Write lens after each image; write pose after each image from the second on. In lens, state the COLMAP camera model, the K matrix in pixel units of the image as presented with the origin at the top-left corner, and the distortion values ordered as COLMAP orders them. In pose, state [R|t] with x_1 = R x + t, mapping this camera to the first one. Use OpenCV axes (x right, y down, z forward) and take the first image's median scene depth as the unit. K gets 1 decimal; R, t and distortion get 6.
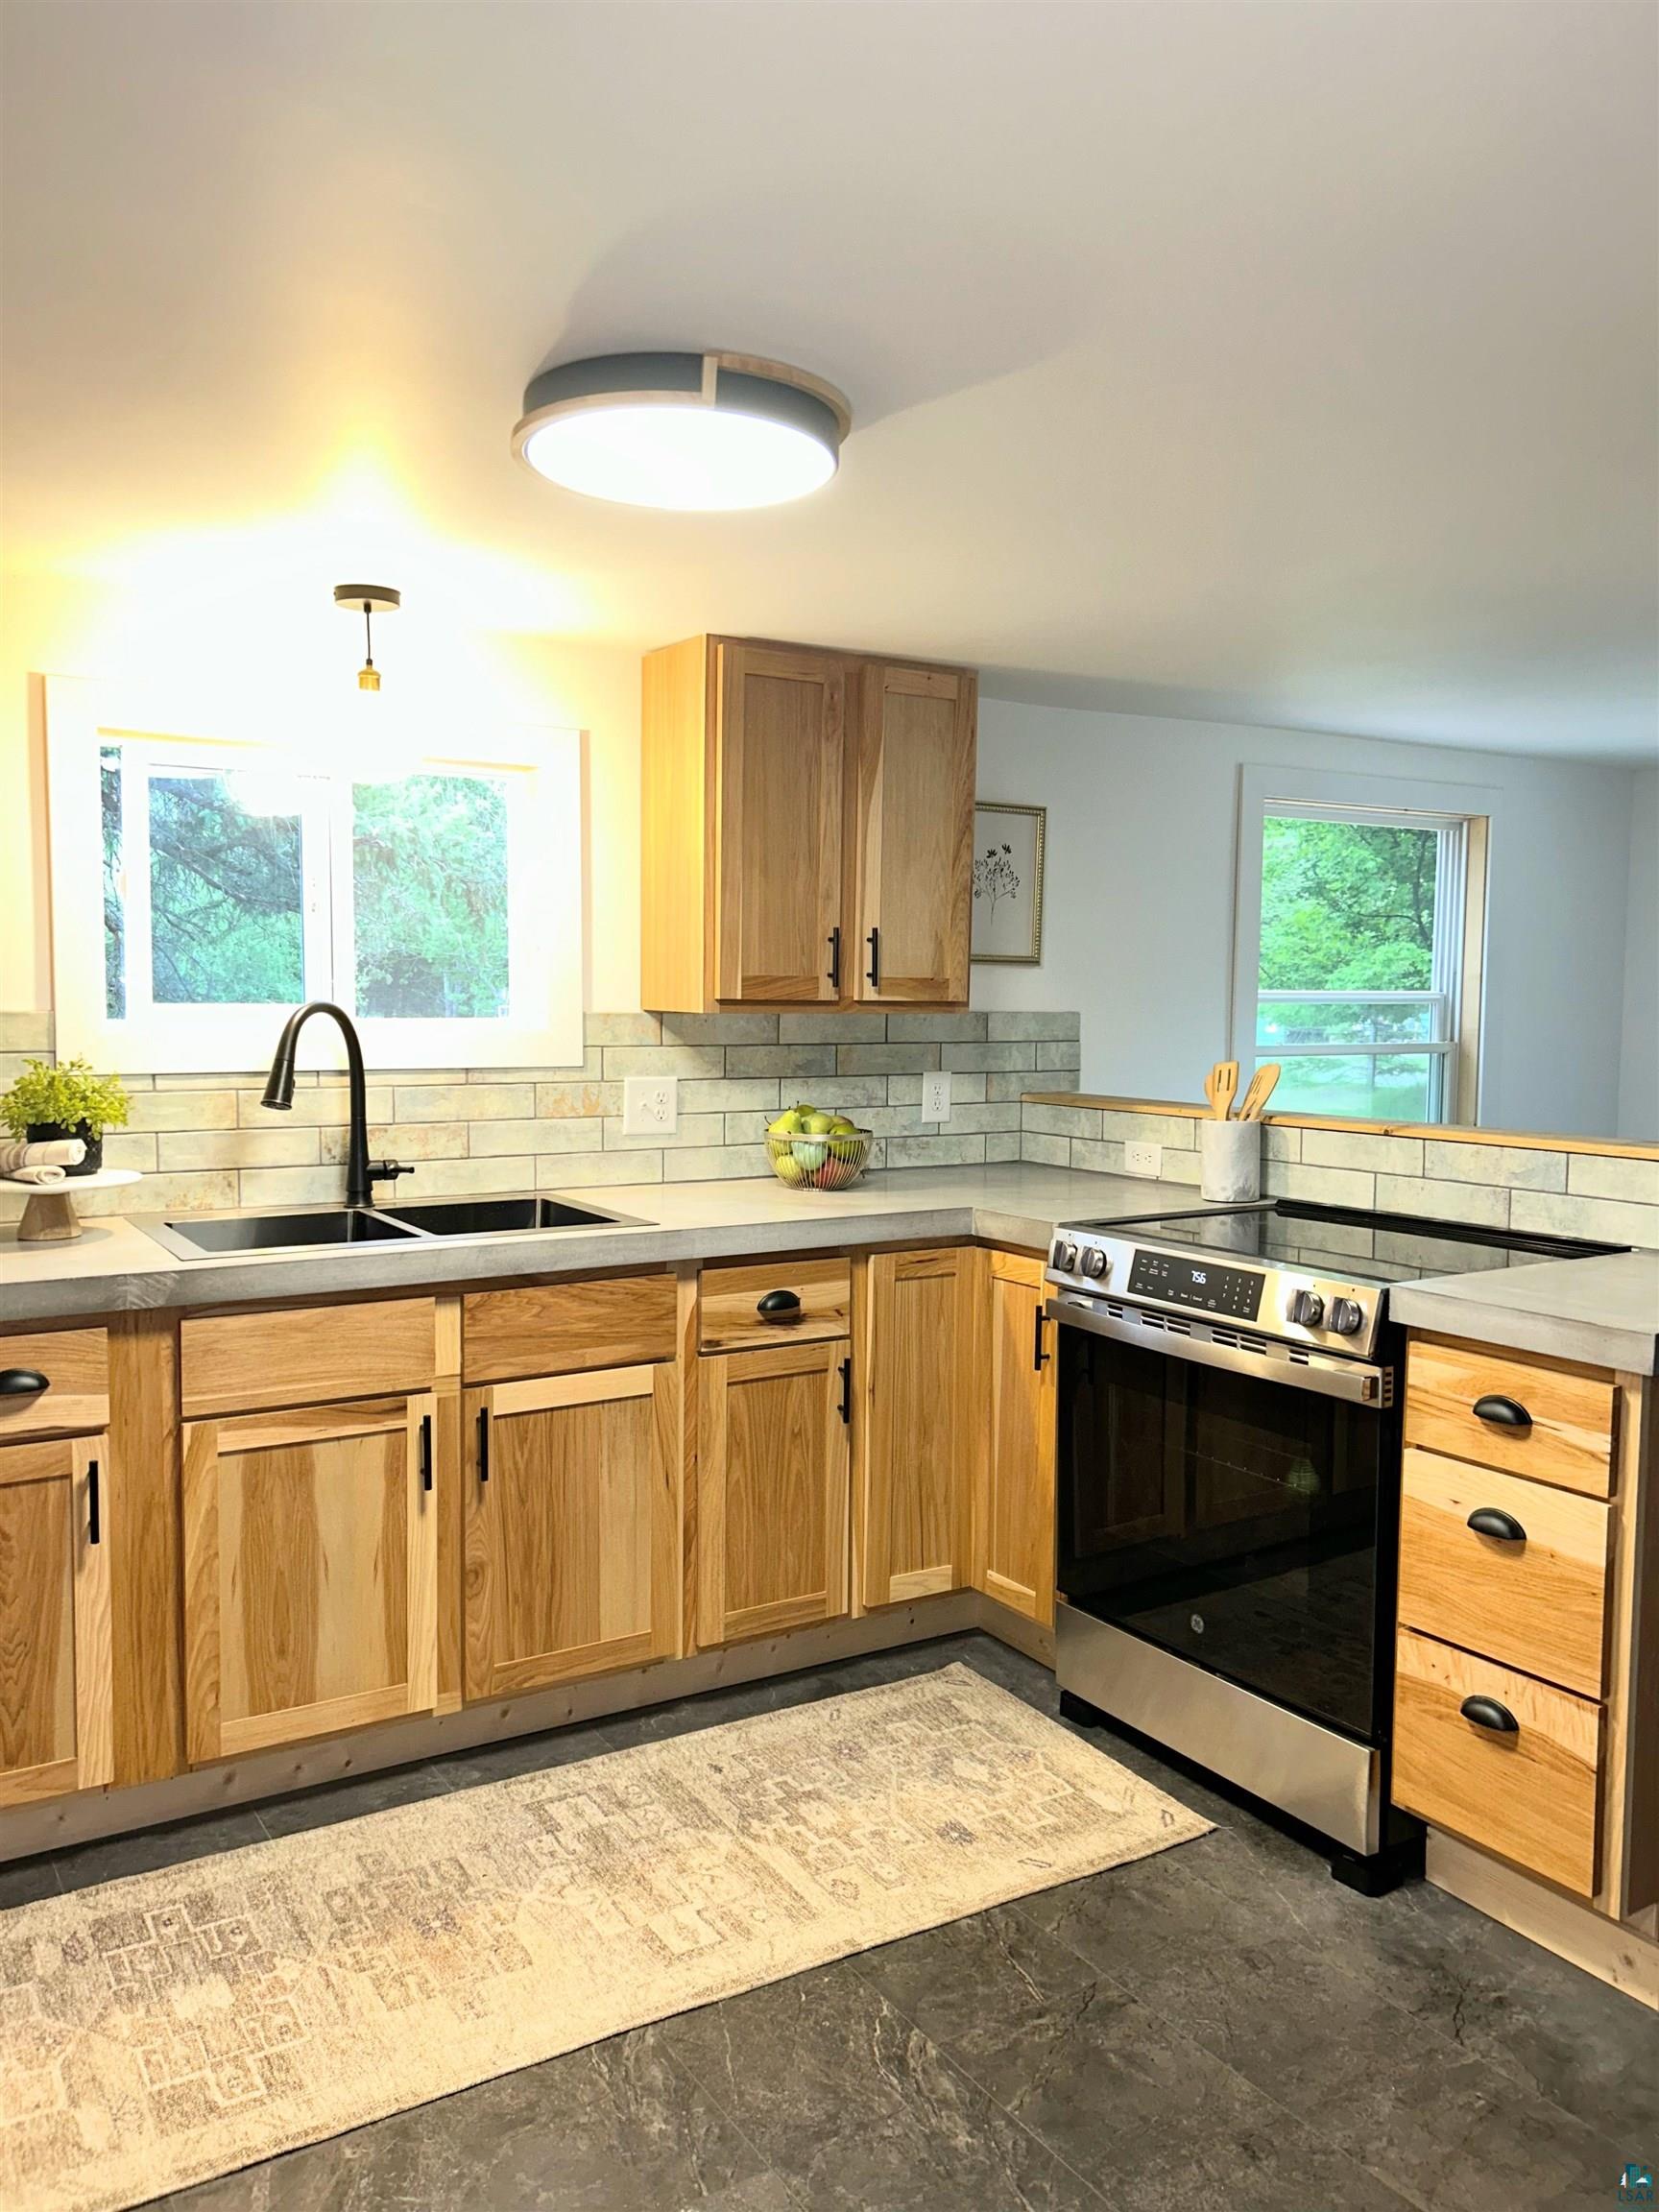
lens RADIAL K [[1663.4, 0, 833.1], [0, 1663.4, 1100.4], [0, 0, 1]] dist [0.060469, -0.074441]
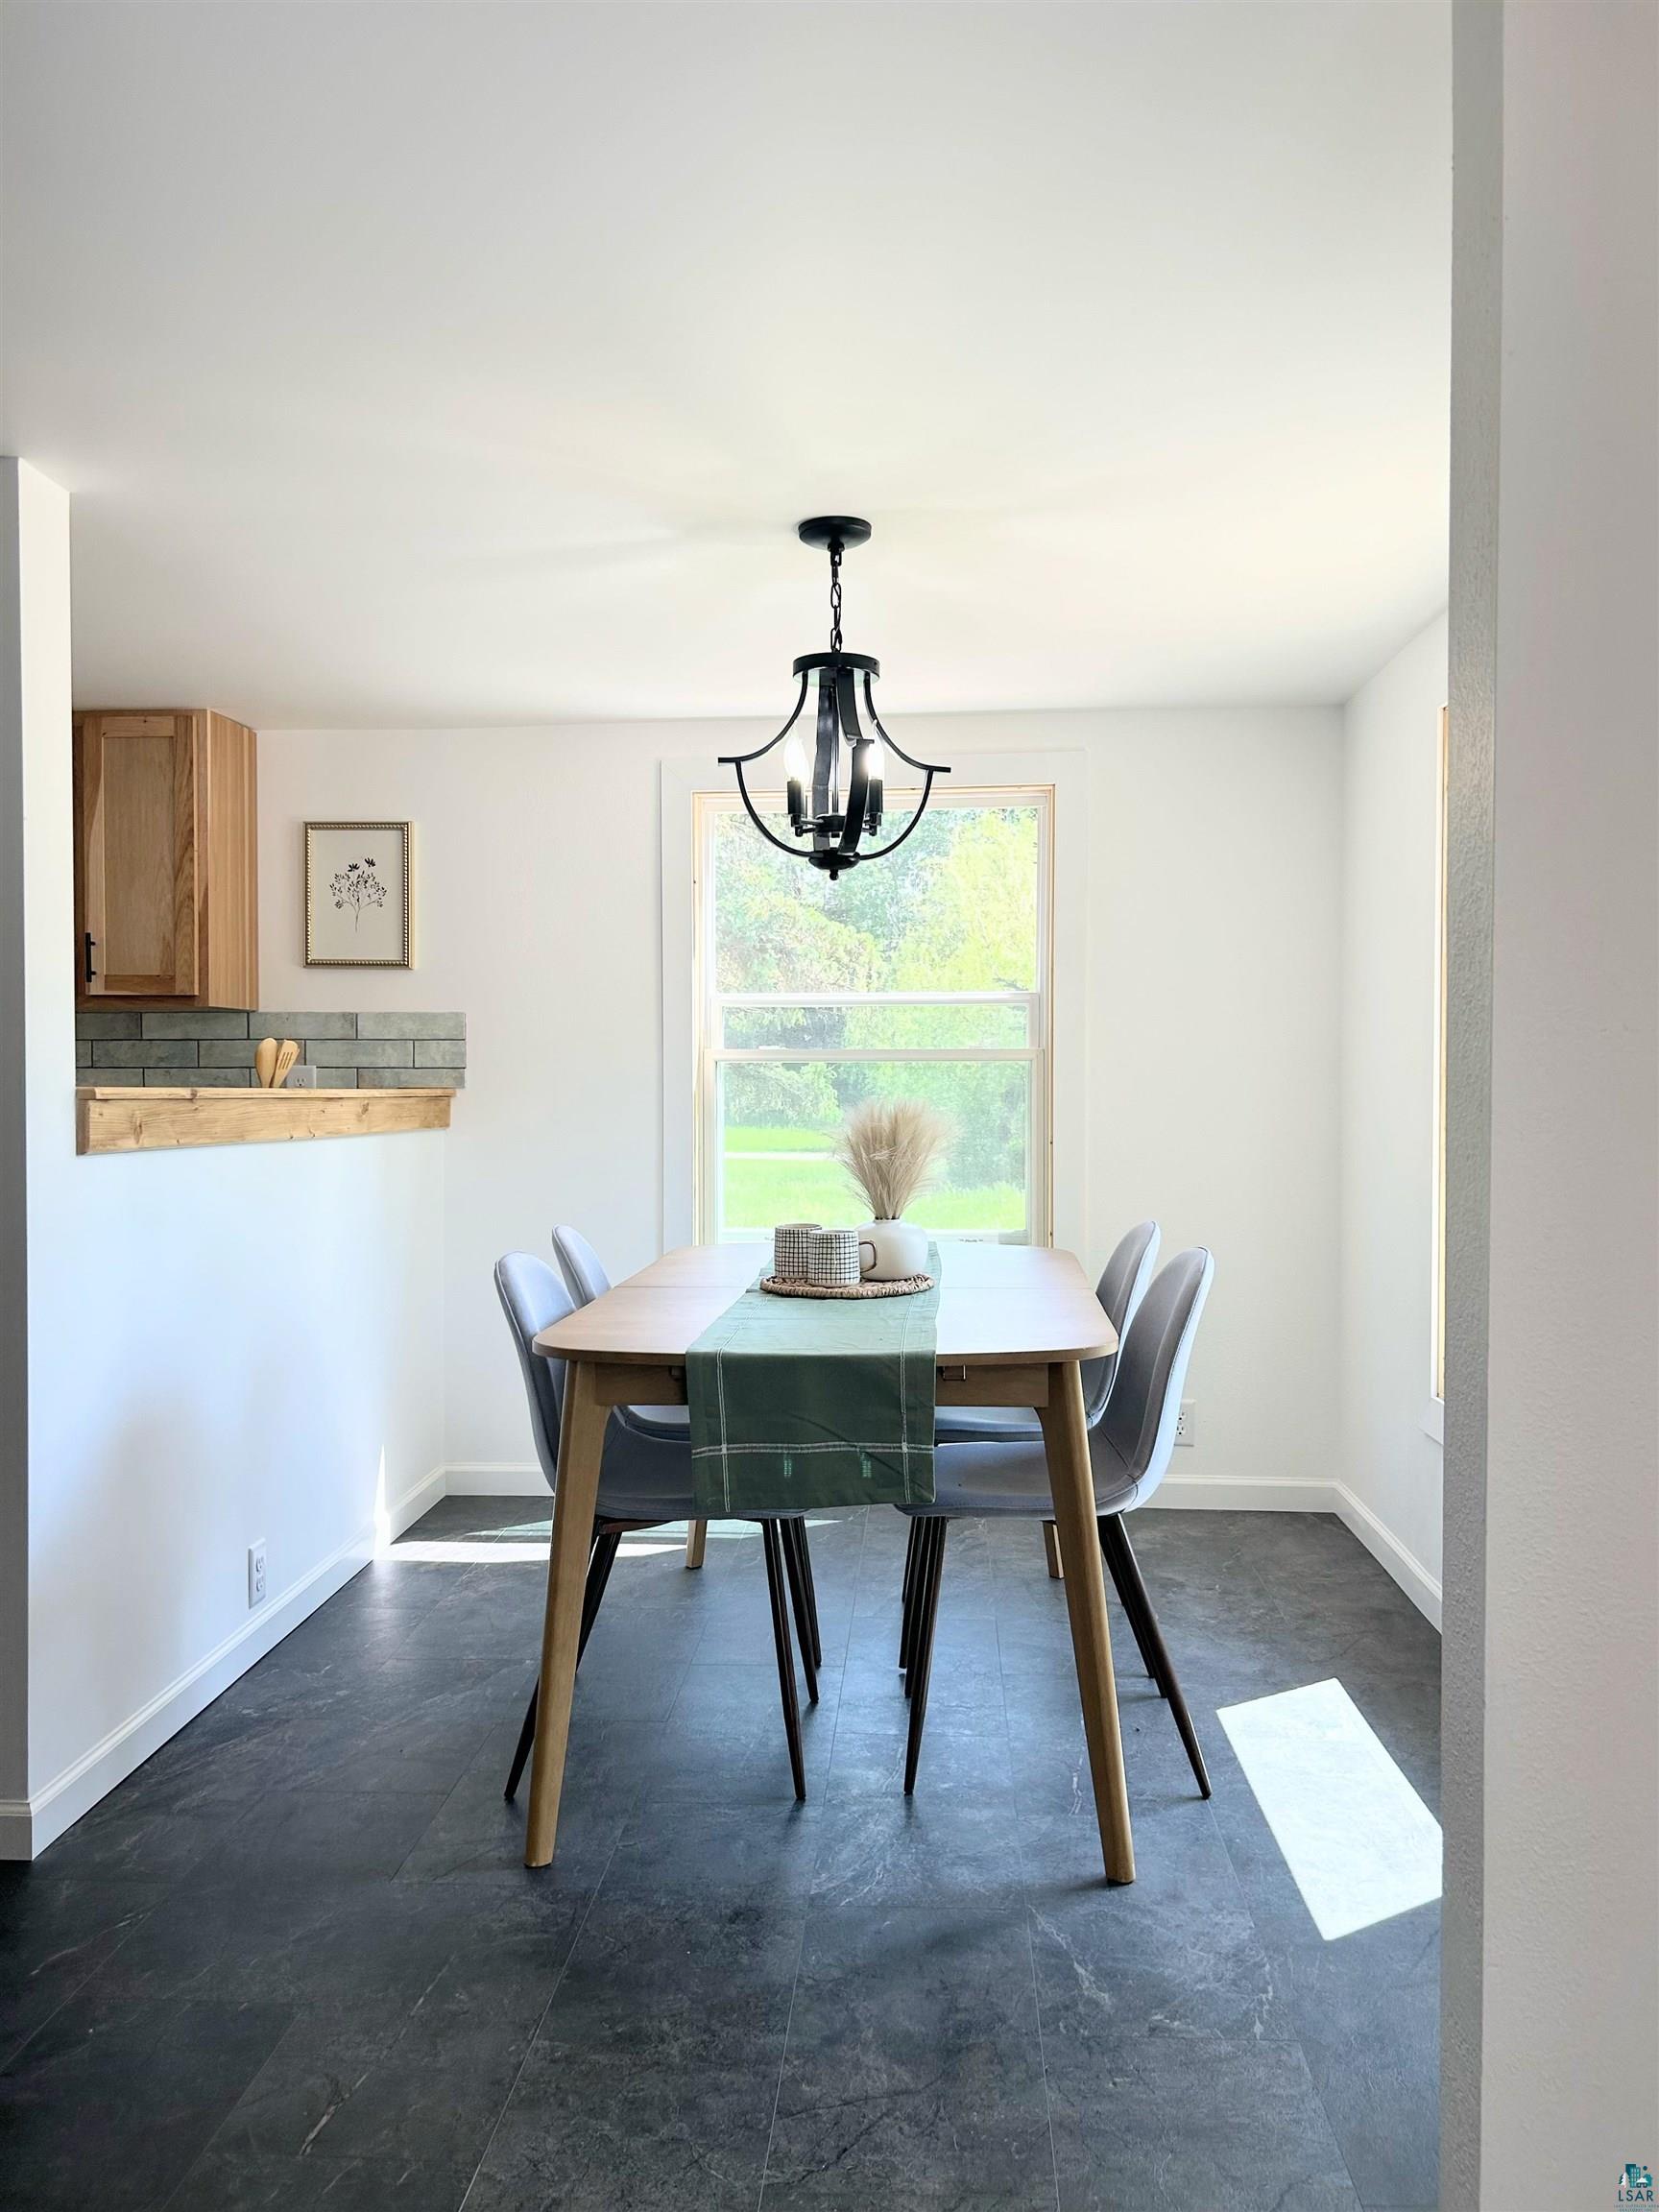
lens RADIAL K [[1663.4, 0, 827.7], [0, 1663.4, 1096.7], [0, 0, 1]] dist [0.060469, -0.074441]
pose [[0.799879, -0.006535, -0.600126, 1.372257], [-0.031542, 0.998101, -0.052911, 0.069053], [0.599332, 0.061251, 0.798153, 0.433666]]
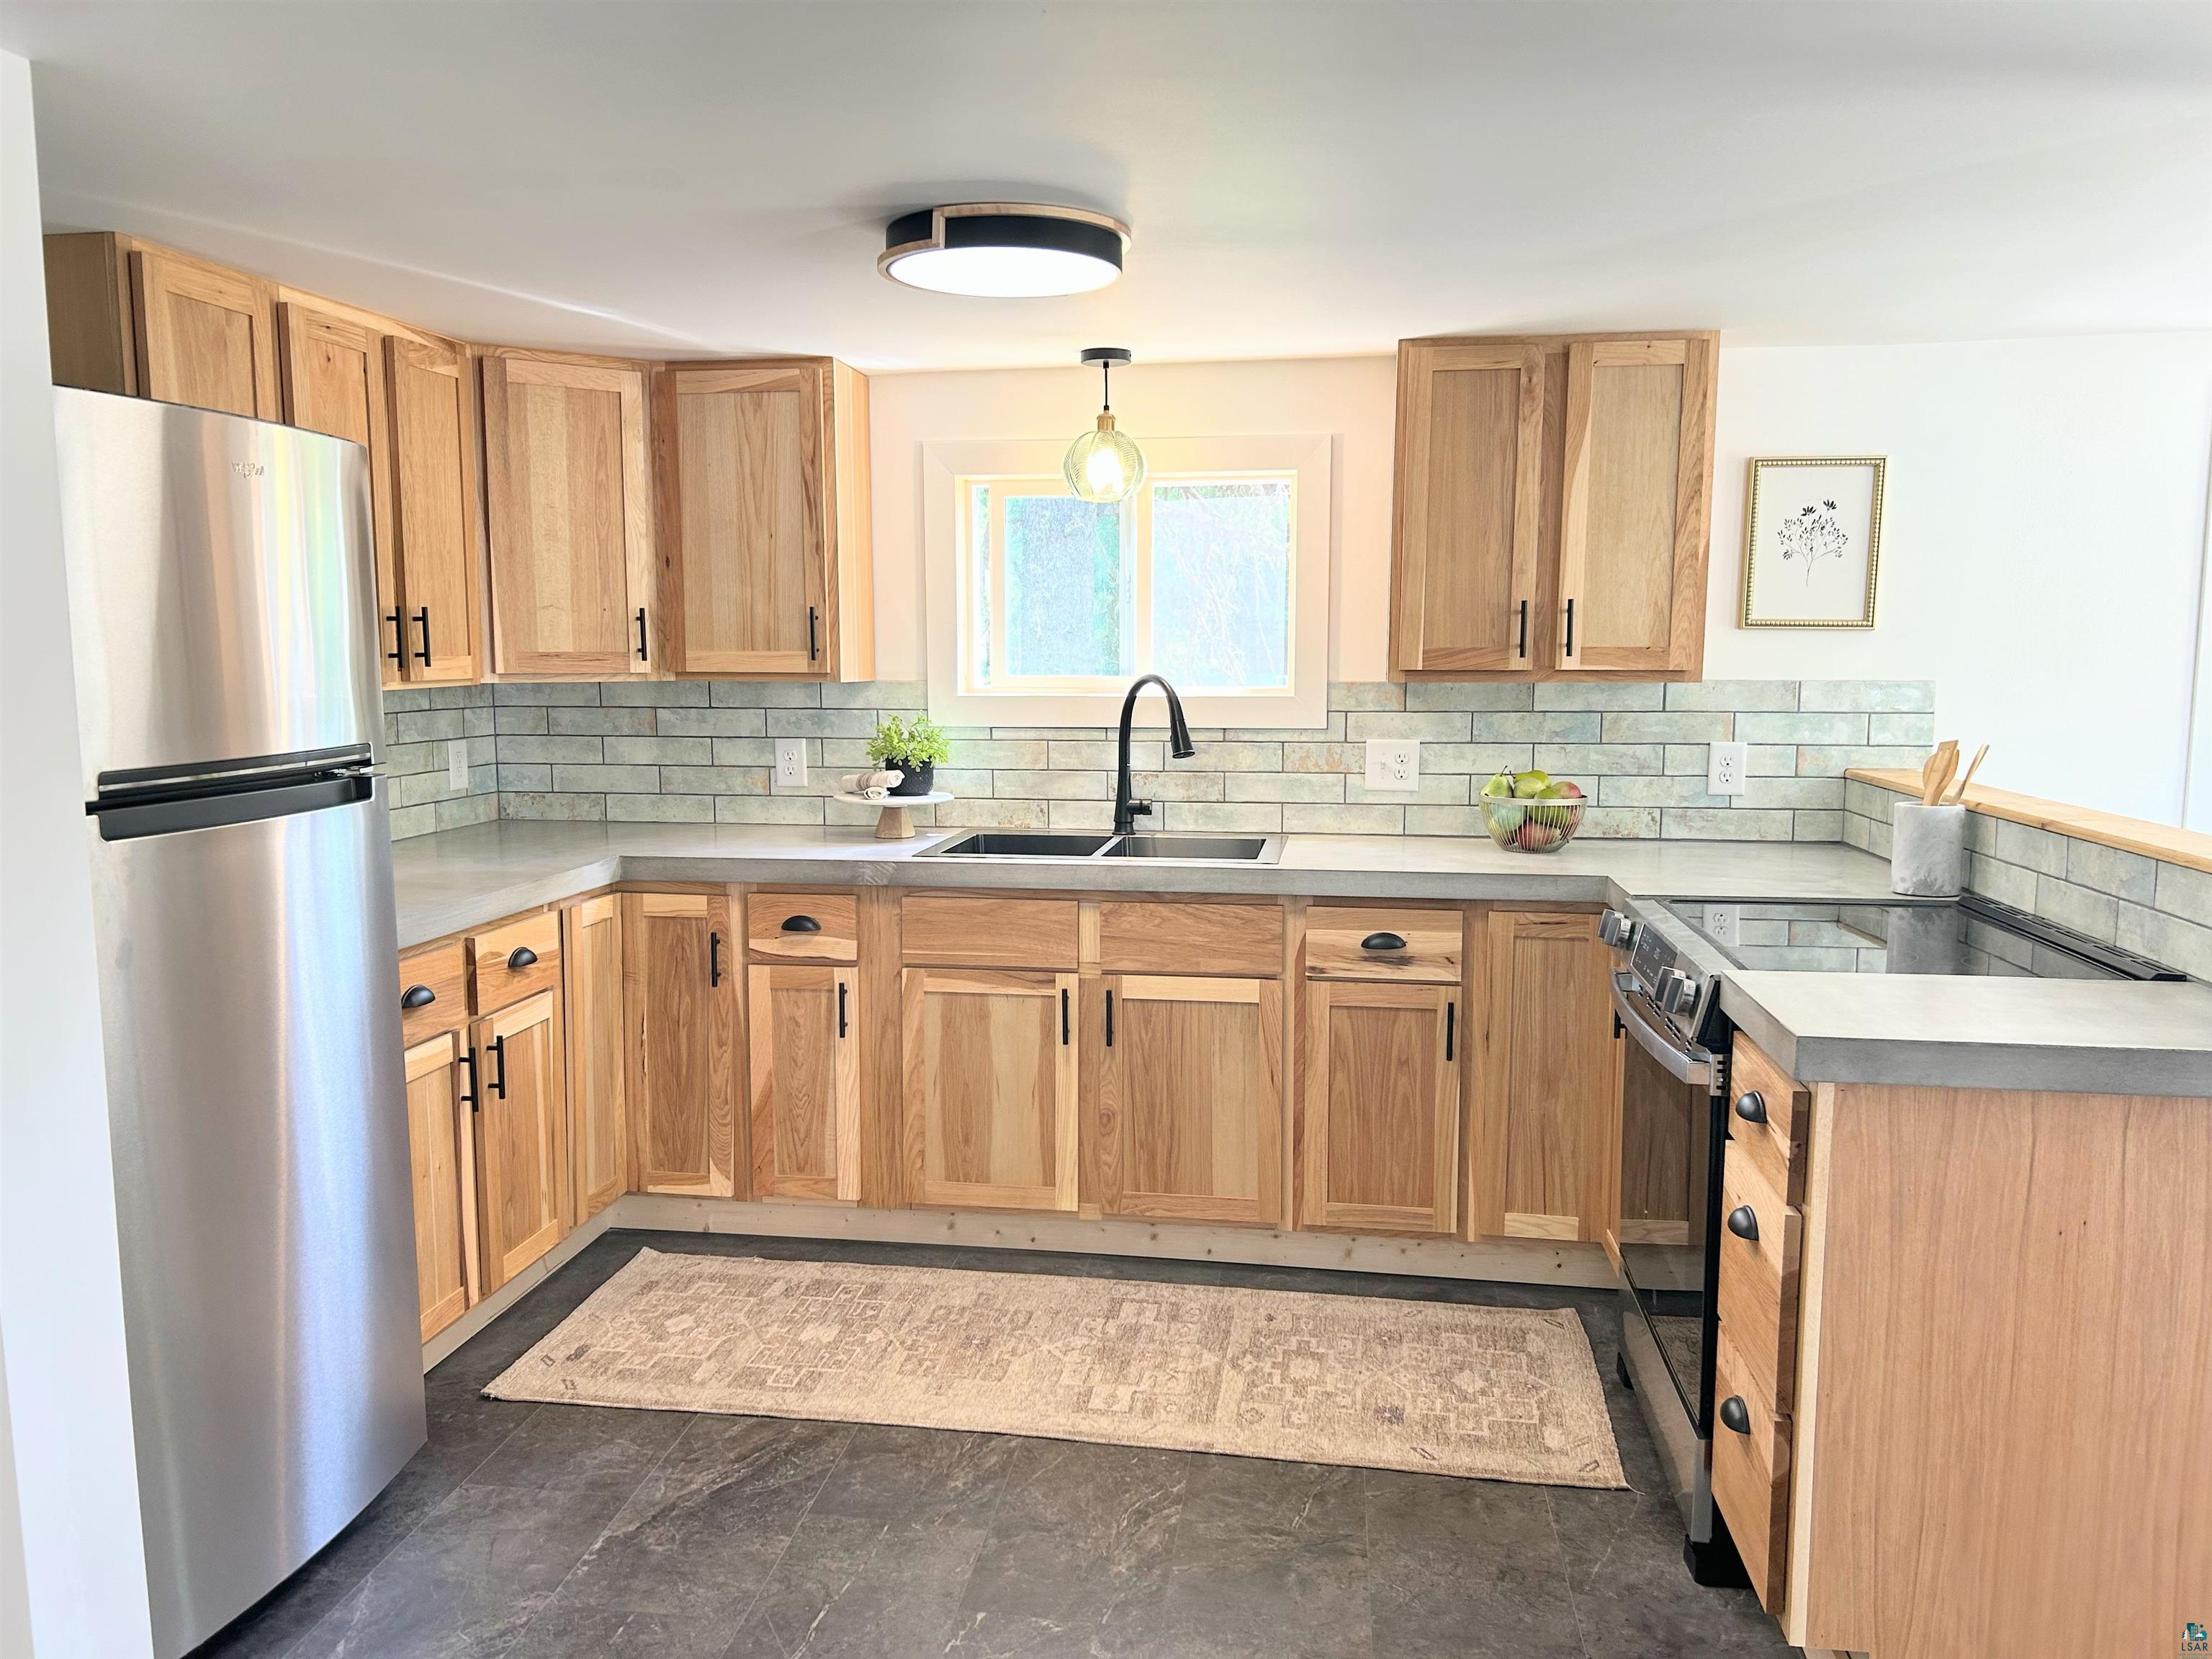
lens RADIAL K [[1663.4, 0, 1075.6], [0, 1663.4, 835.9], [0, 0, 1]] dist [0.060469, -0.074441]
pose [[0.750833, 0.065854, -0.657201, 0.571800], [-0.035553, 0.997604, 0.059345, -0.010256], [0.659535, -0.021193, 0.751375, 0.018998]]
